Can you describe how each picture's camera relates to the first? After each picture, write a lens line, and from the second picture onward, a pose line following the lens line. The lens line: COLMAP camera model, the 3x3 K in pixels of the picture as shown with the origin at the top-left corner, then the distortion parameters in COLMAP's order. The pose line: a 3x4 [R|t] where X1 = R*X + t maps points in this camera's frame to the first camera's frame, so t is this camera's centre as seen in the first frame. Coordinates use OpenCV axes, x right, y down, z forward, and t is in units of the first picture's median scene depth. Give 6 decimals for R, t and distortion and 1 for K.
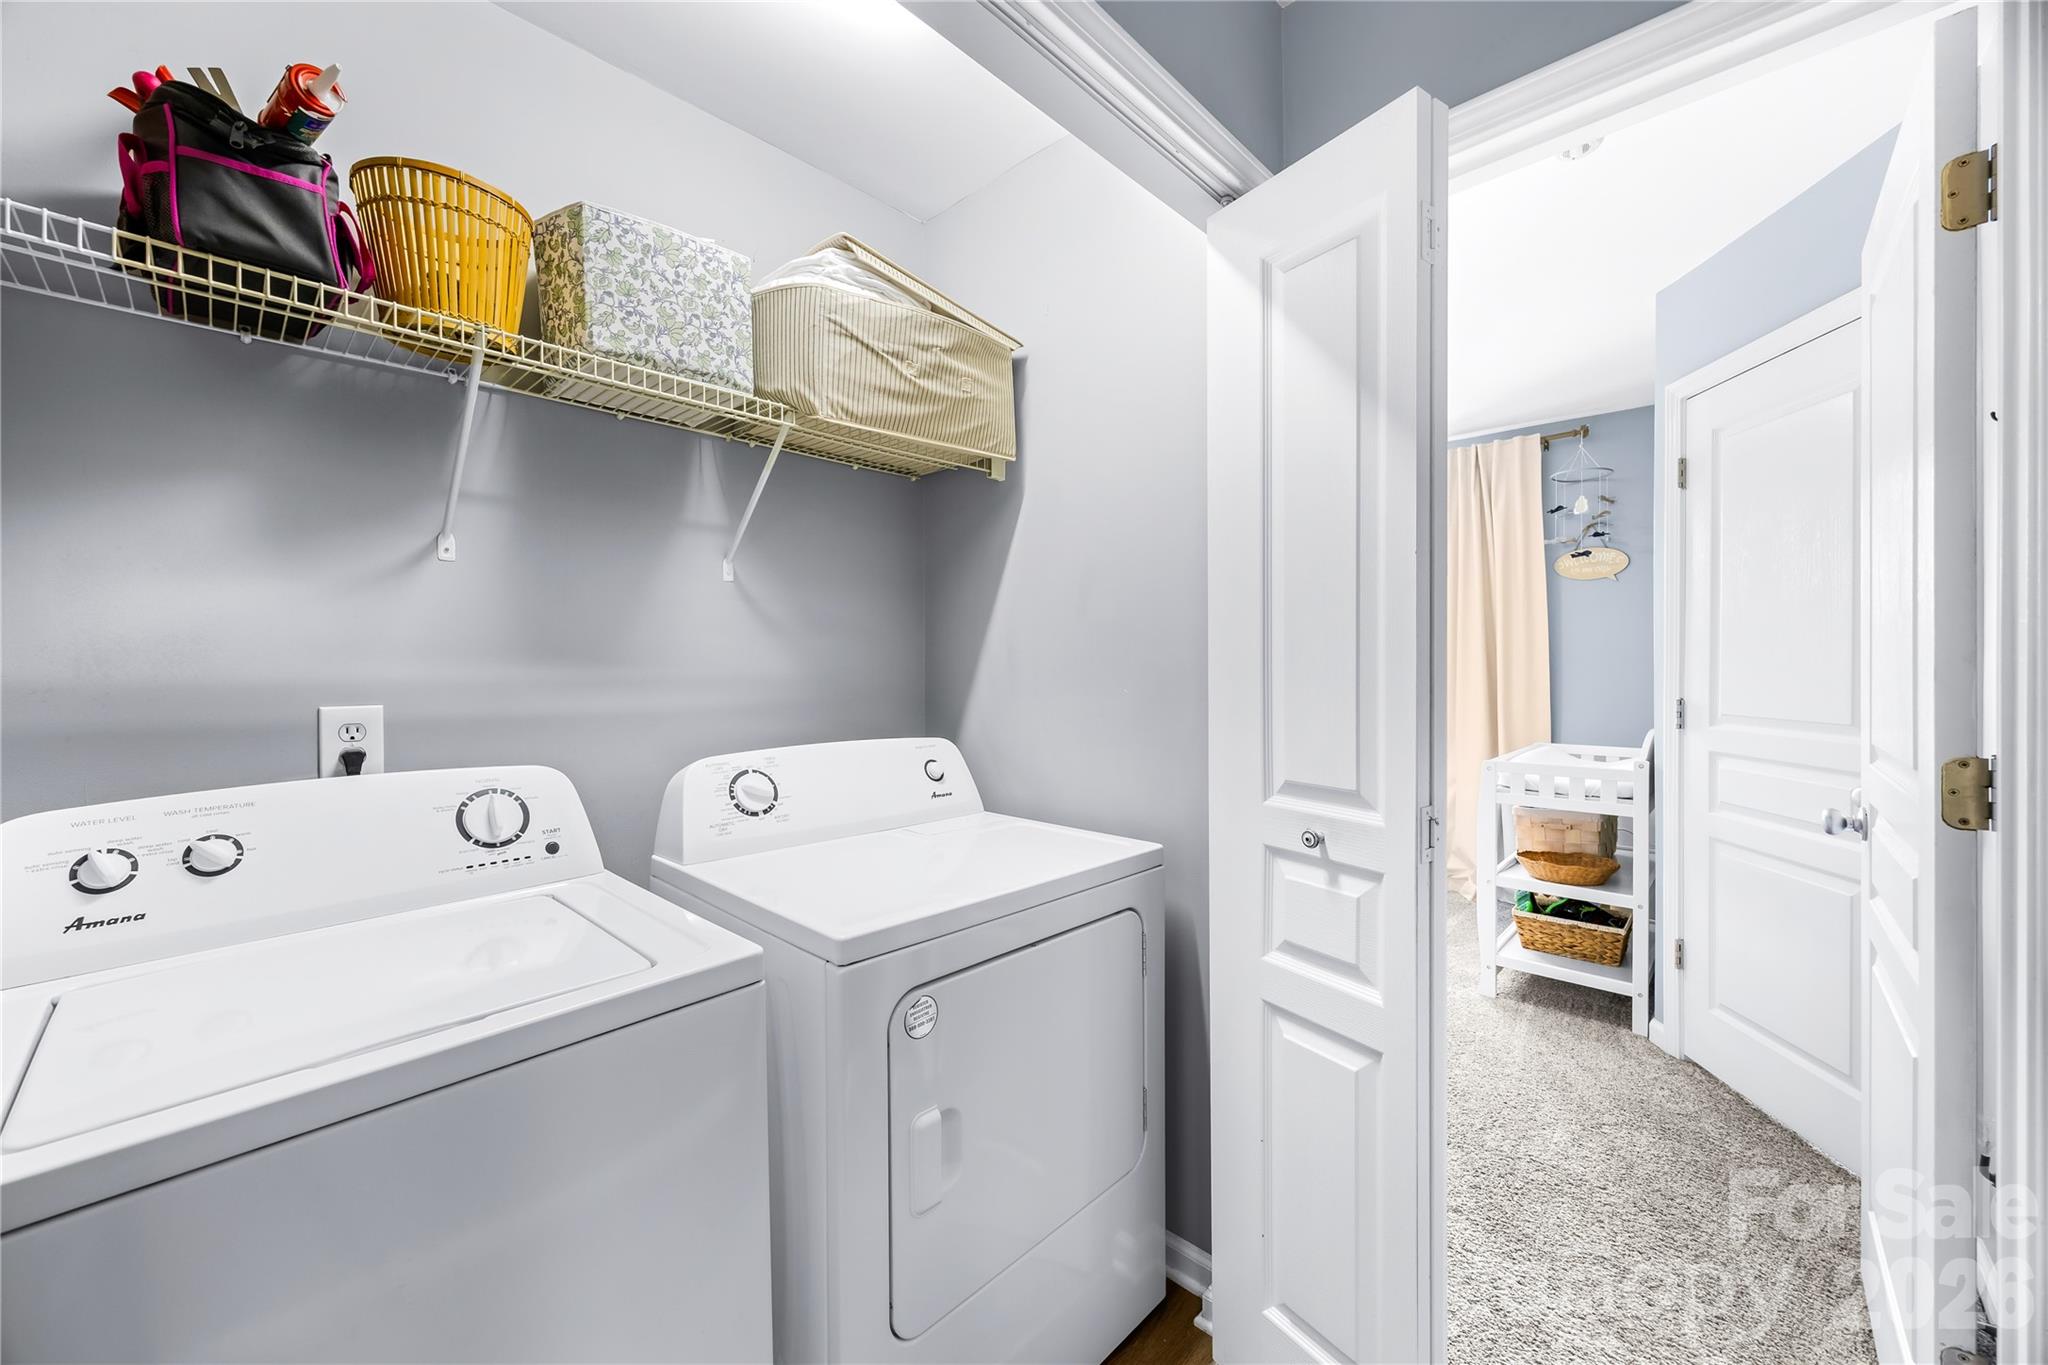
lens RADIAL K [[787.3, 0, 1008.6], [0, 787.3, 680.9], [0, 0, 1]] dist [-0.007804, 0.000989]
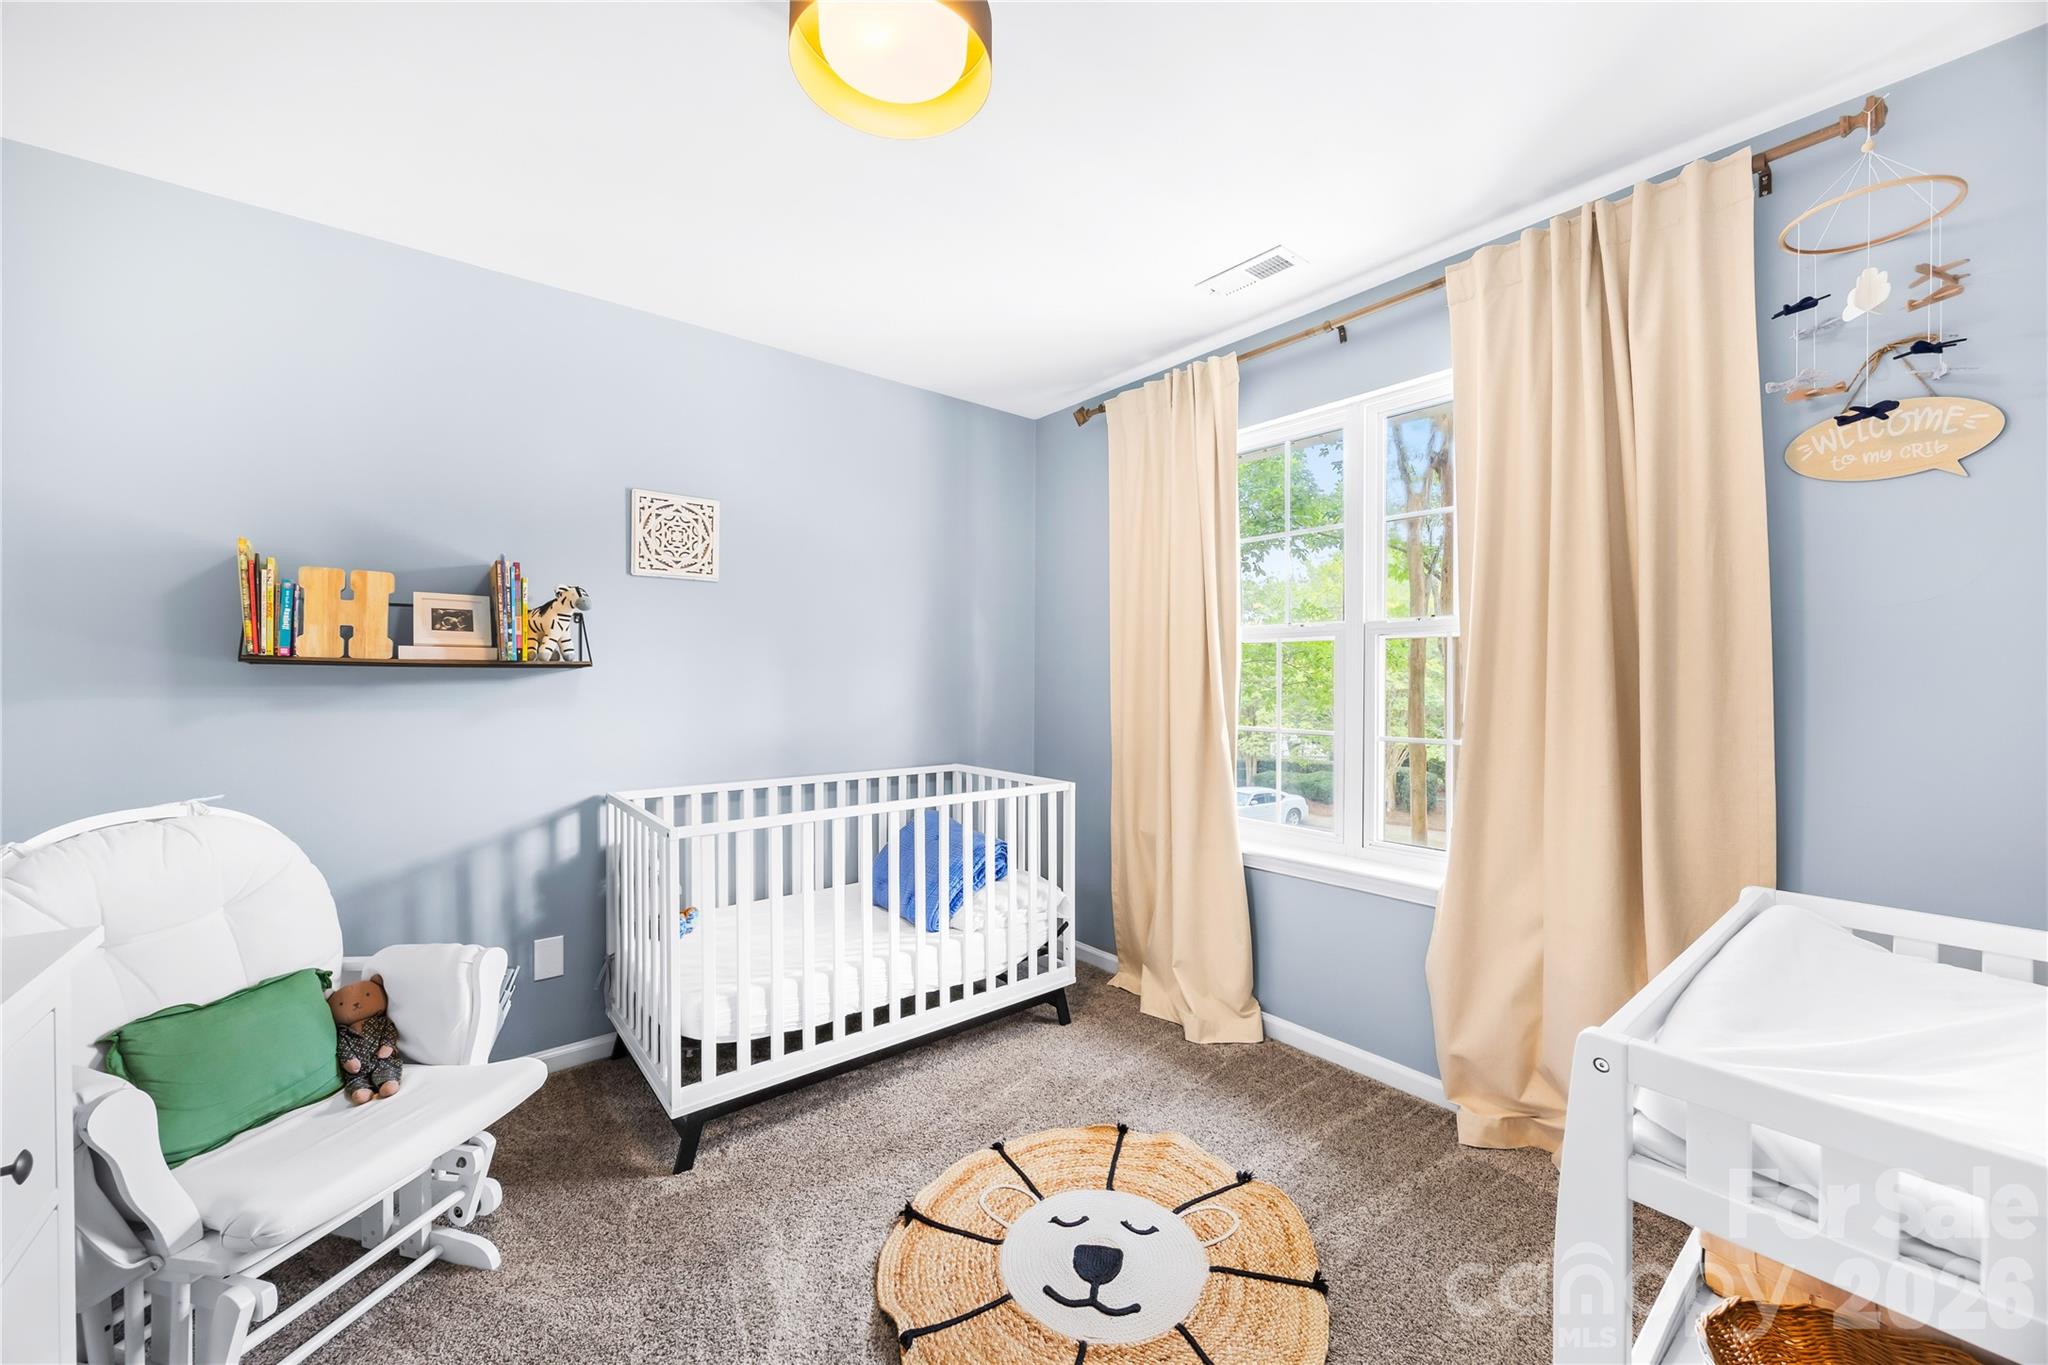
lens RADIAL K [[787.3, 0, 992.4], [0, 787.3, 692.3], [0, 0, 1]] dist [-0.007804, 0.000989]
pose [[0.991763, 0.007611, -0.127857, 0.336085], [-0.007330, 0.999970, 0.002670, -0.014752], [0.127874, -0.001711, 0.991789, 0.544061]]
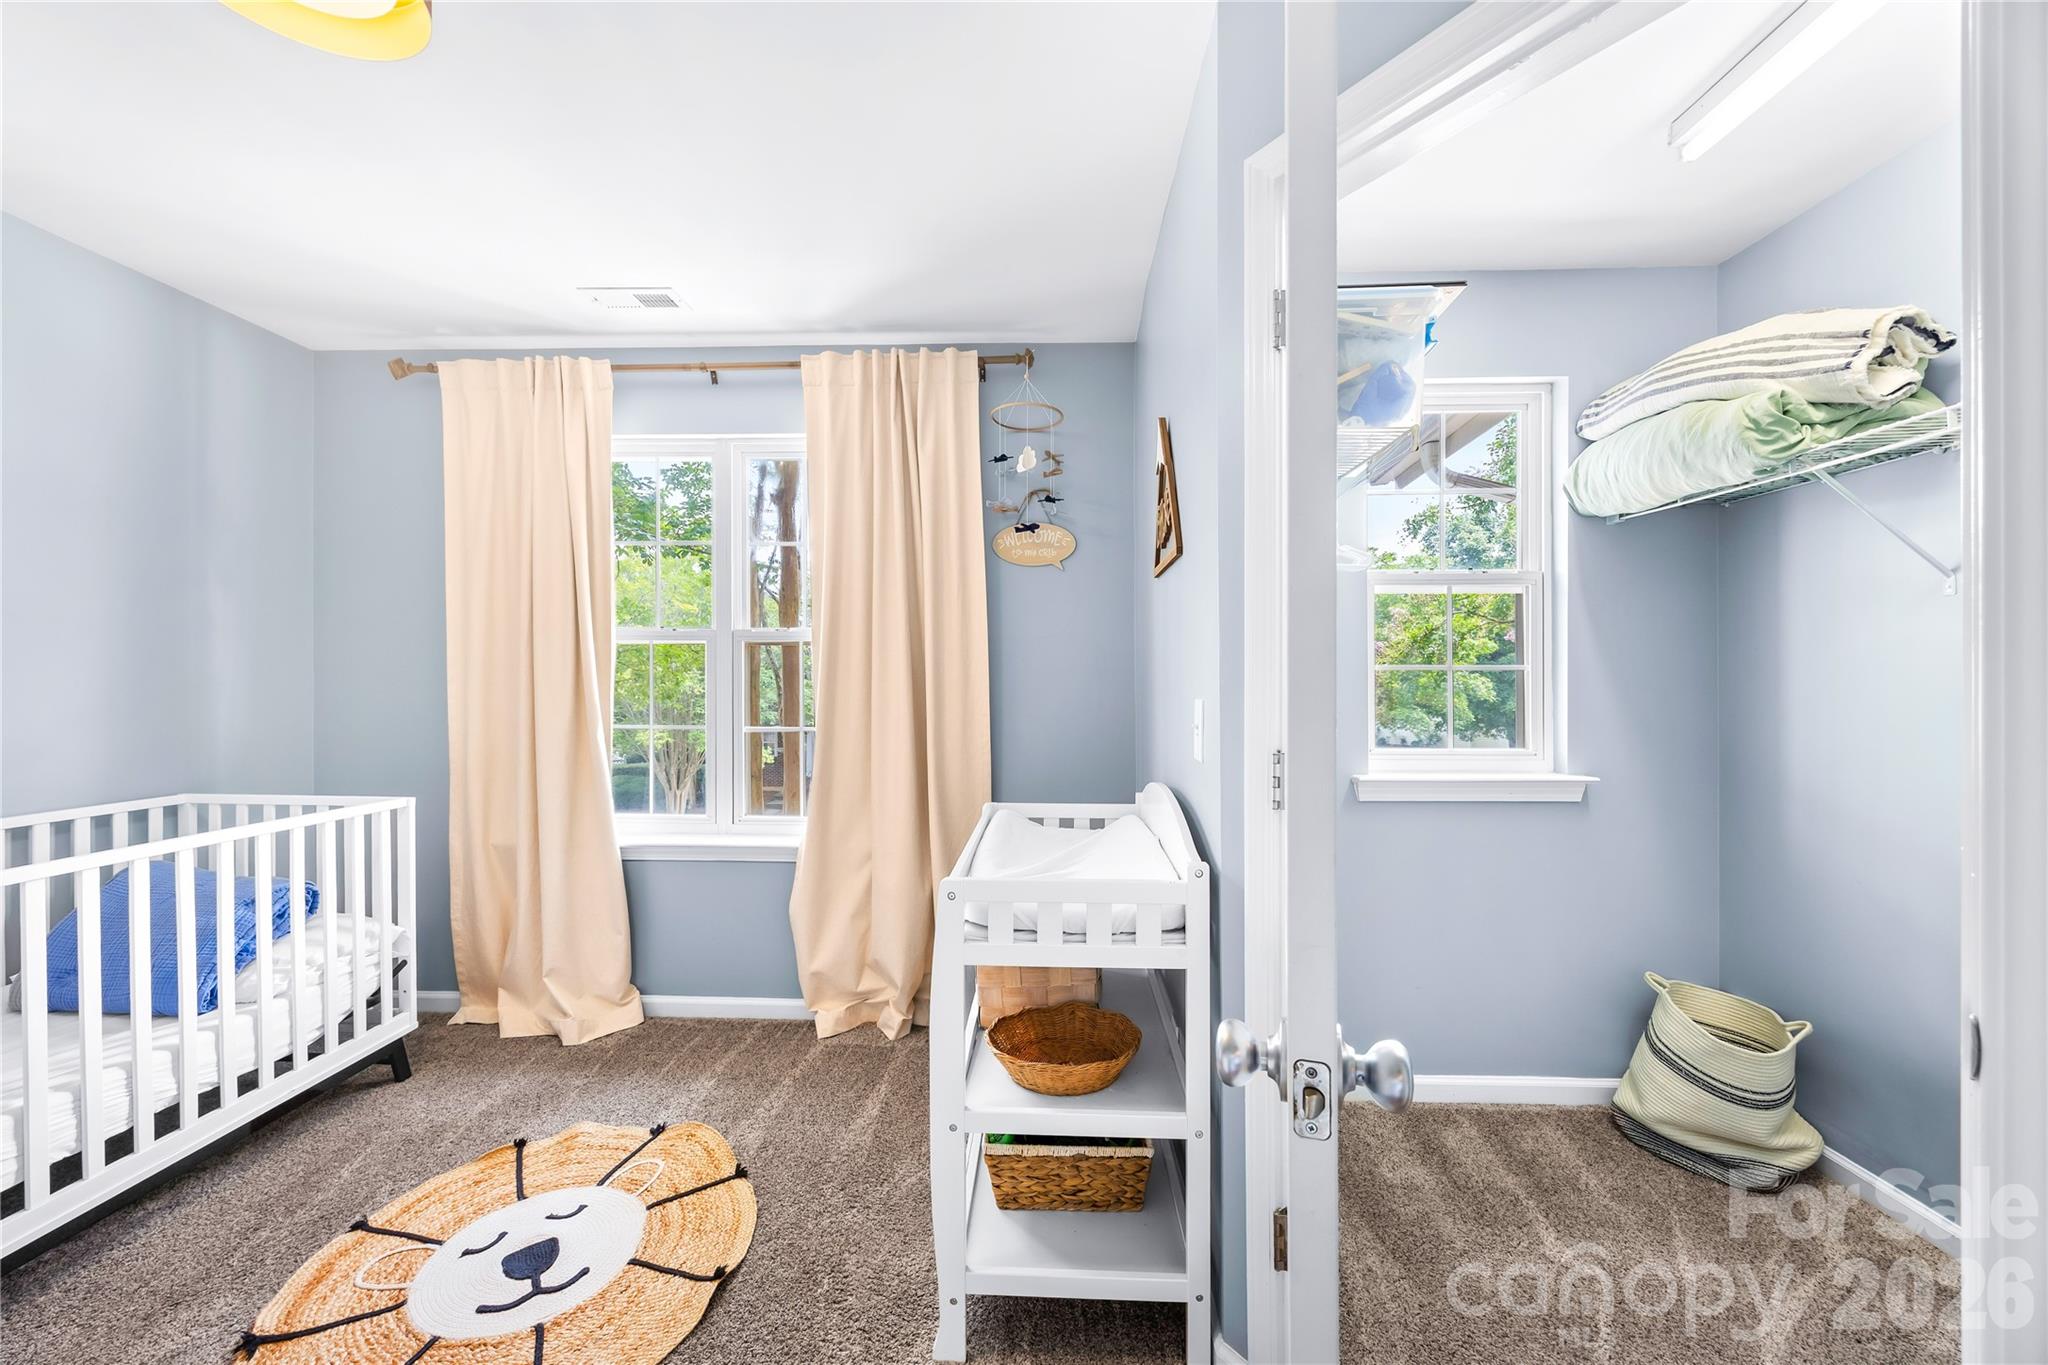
lens RADIAL K [[787.3, 0, 1014.3], [0, 787.3, 695.0], [0, 0, 1]] dist [-0.007804, 0.000989]
pose [[0.749476, -0.004070, 0.662019, 0.247401], [0.003372, 0.999992, 0.002331, -0.011012], [-0.662023, 0.000486, 0.749483, 0.472673]]
